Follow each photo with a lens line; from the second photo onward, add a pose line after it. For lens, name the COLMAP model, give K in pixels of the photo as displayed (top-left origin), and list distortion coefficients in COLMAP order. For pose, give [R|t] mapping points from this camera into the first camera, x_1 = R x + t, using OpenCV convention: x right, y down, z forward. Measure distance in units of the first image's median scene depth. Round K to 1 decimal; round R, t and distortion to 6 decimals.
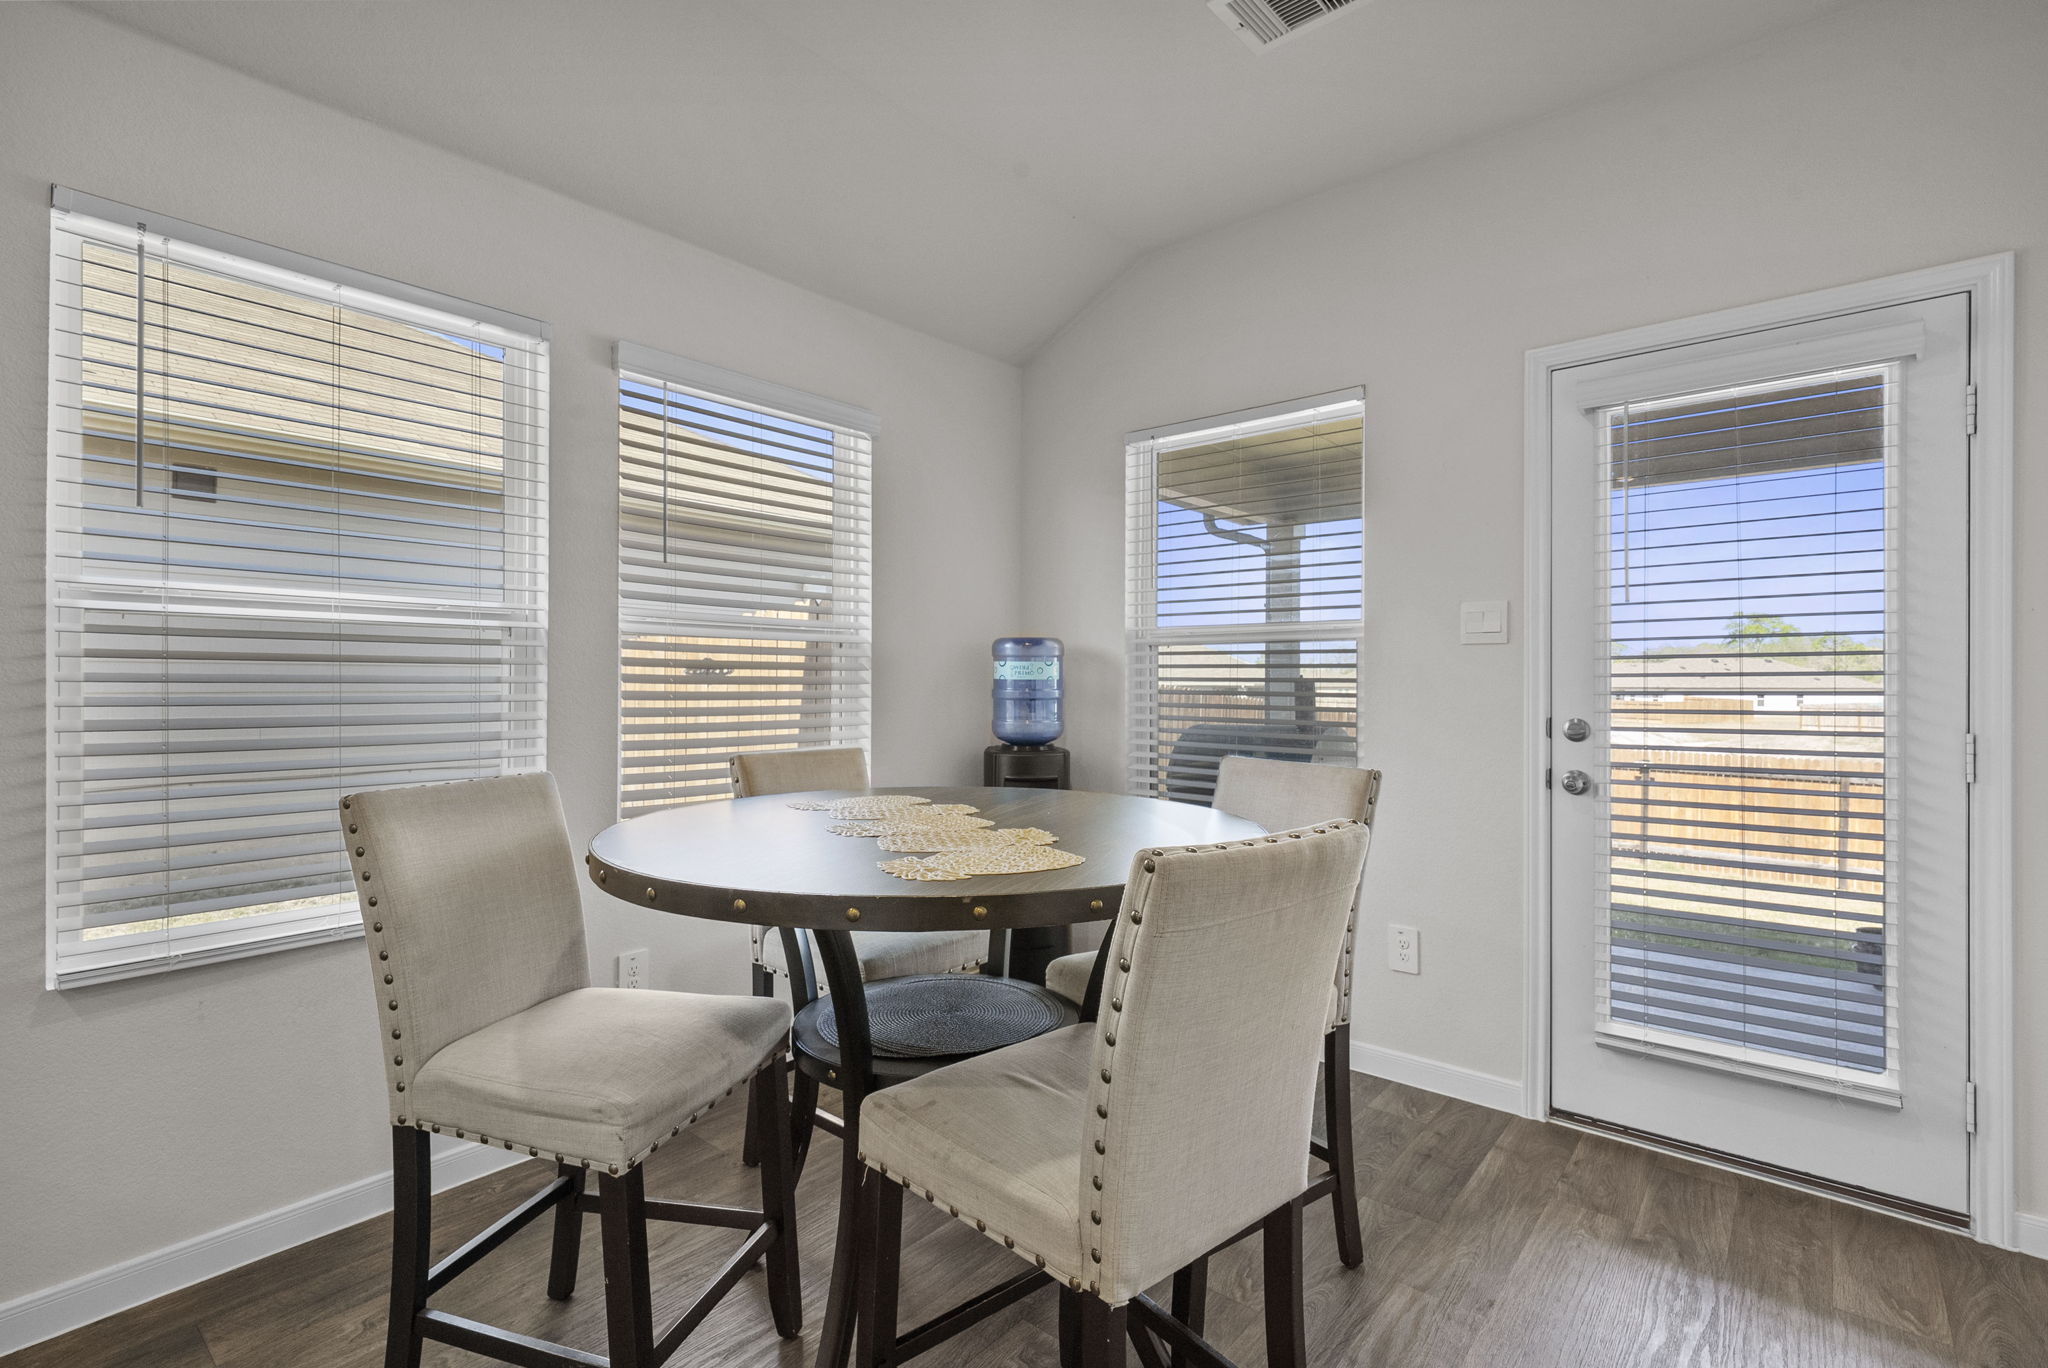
lens RADIAL K [[910.9, 0, 1028.7], [0, 910.9, 681.1], [0, 0, 1]] dist [-0.002400, -0.000480]
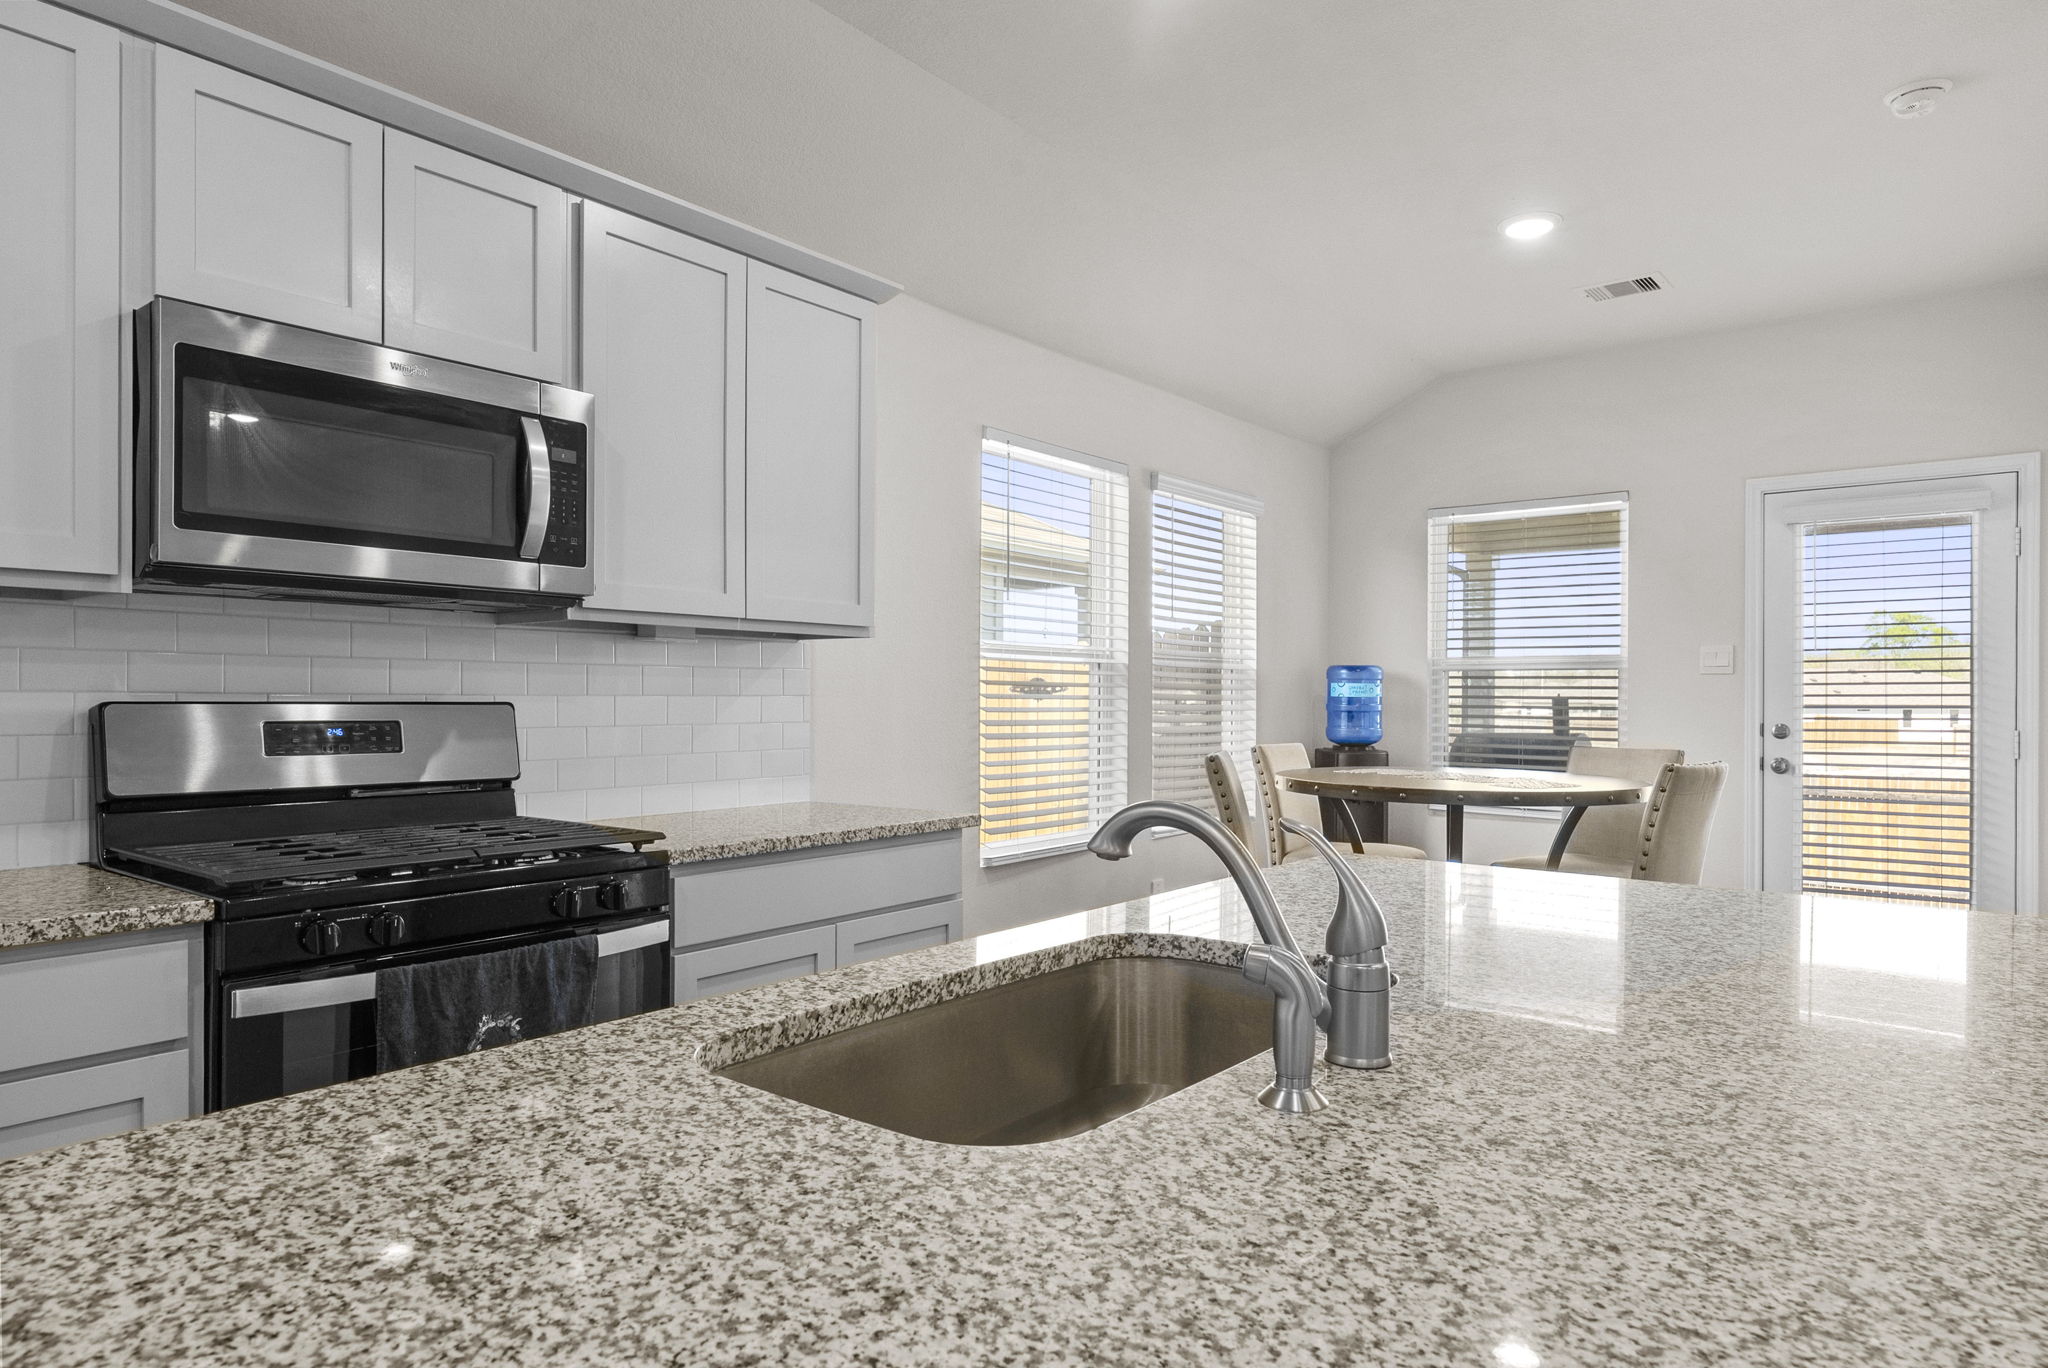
lens RADIAL K [[1167.8, 0, 1024.7], [0, 1167.8, 693.5], [0, 0, 1]] dist [-0.000563, 0.000260]
pose [[0.999539, 0.001614, 0.030317, -0.566994], [-0.001513, 0.999993, -0.003363, -0.000427], [-0.030322, 0.003315, 0.999535, -0.719199]]
